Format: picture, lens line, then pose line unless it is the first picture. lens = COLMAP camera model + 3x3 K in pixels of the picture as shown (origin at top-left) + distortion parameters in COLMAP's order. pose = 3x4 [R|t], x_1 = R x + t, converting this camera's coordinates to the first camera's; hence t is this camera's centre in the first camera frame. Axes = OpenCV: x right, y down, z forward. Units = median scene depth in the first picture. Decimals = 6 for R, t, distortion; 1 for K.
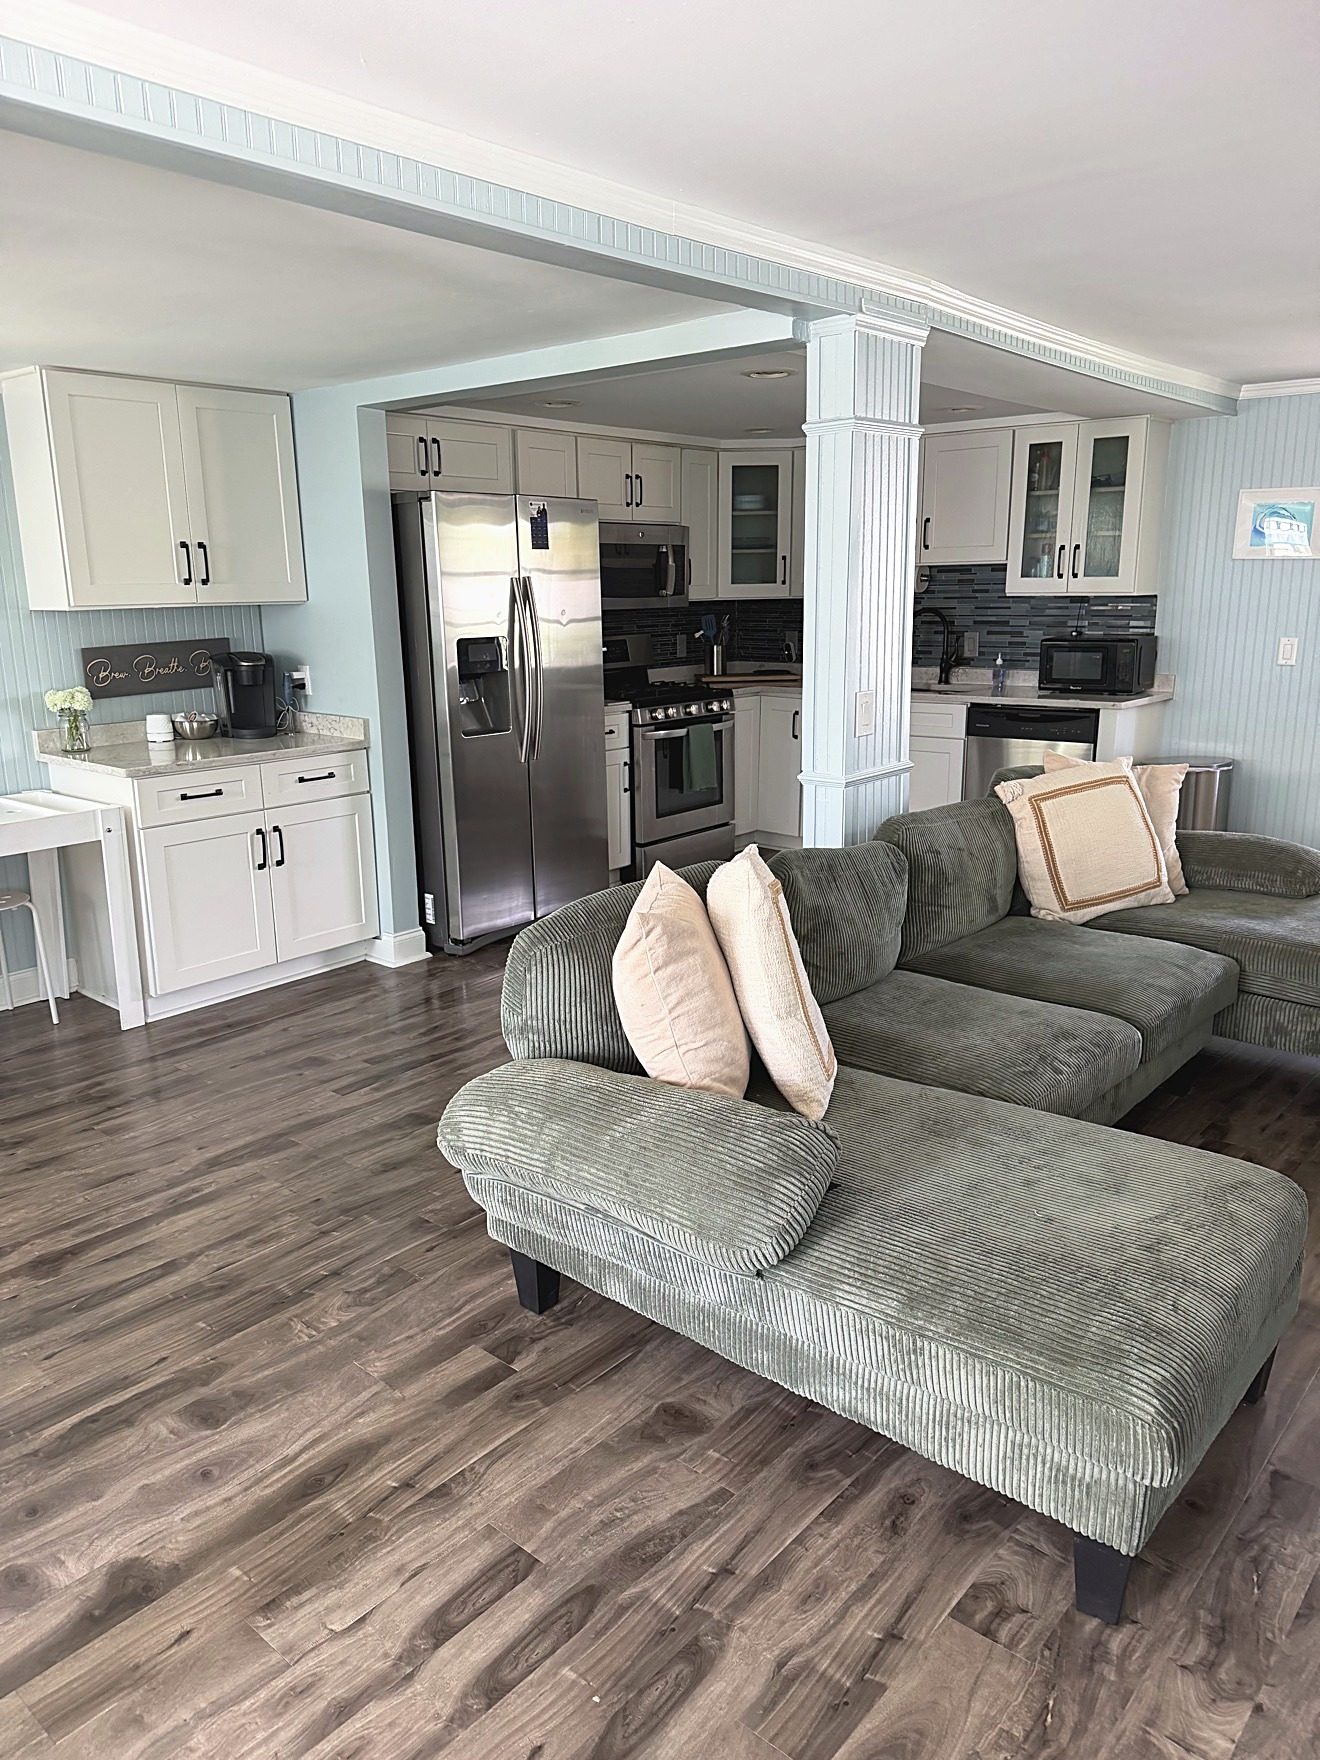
lens RADIAL K [[1219.1, 0, 639.4], [0, 1219.1, 855.5], [0, 0, 1]] dist [-0.026542, -0.009394]
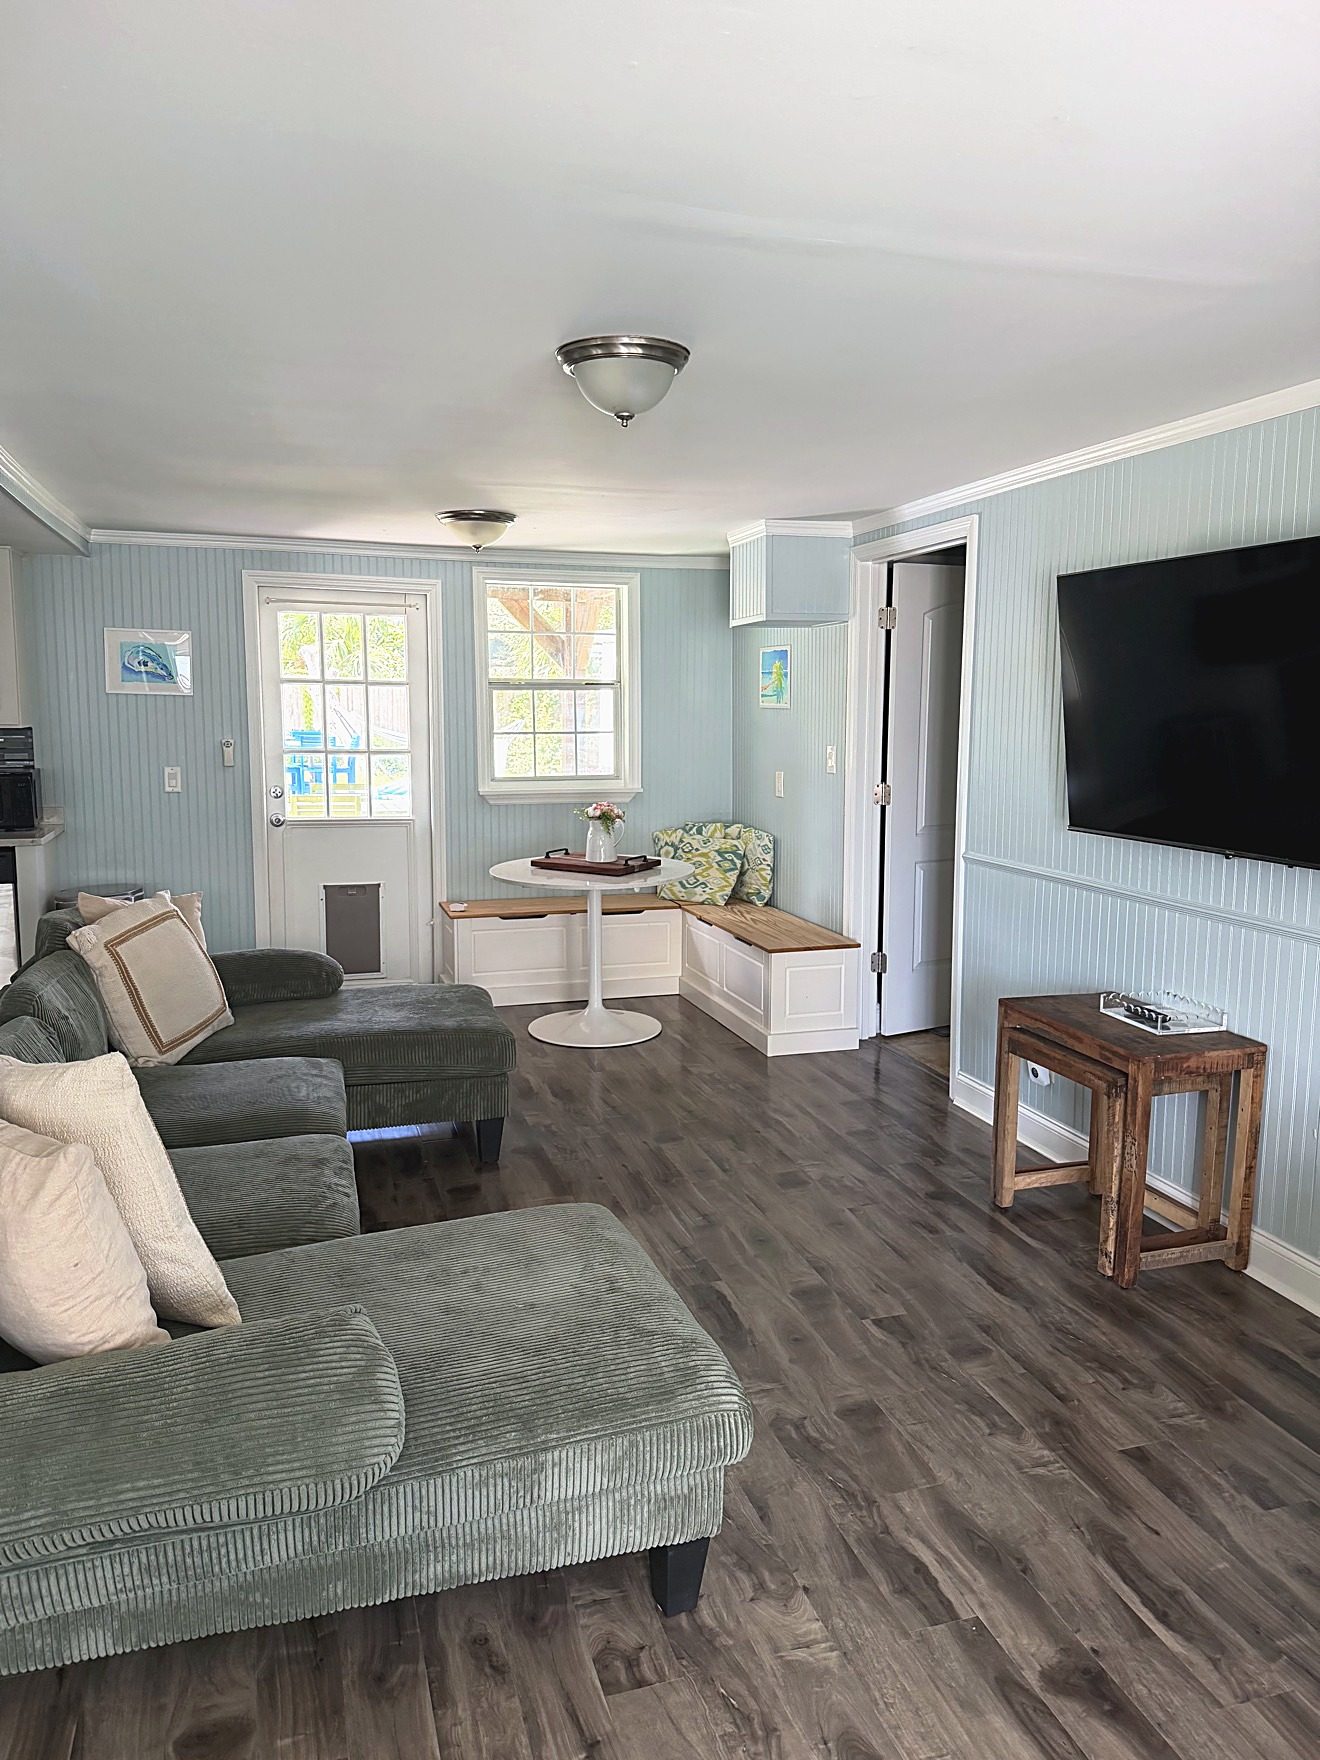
lens RADIAL K [[1219.1, 0, 639.4], [0, 1219.1, 855.5], [0, 0, 1]] dist [-0.026542, -0.009394]
pose [[0.513000, -0.083761, 0.854292, -0.511939], [0.168214, 0.985741, -0.004362, -0.079917], [-0.841746, 0.145941, 0.519774, 0.283582]]
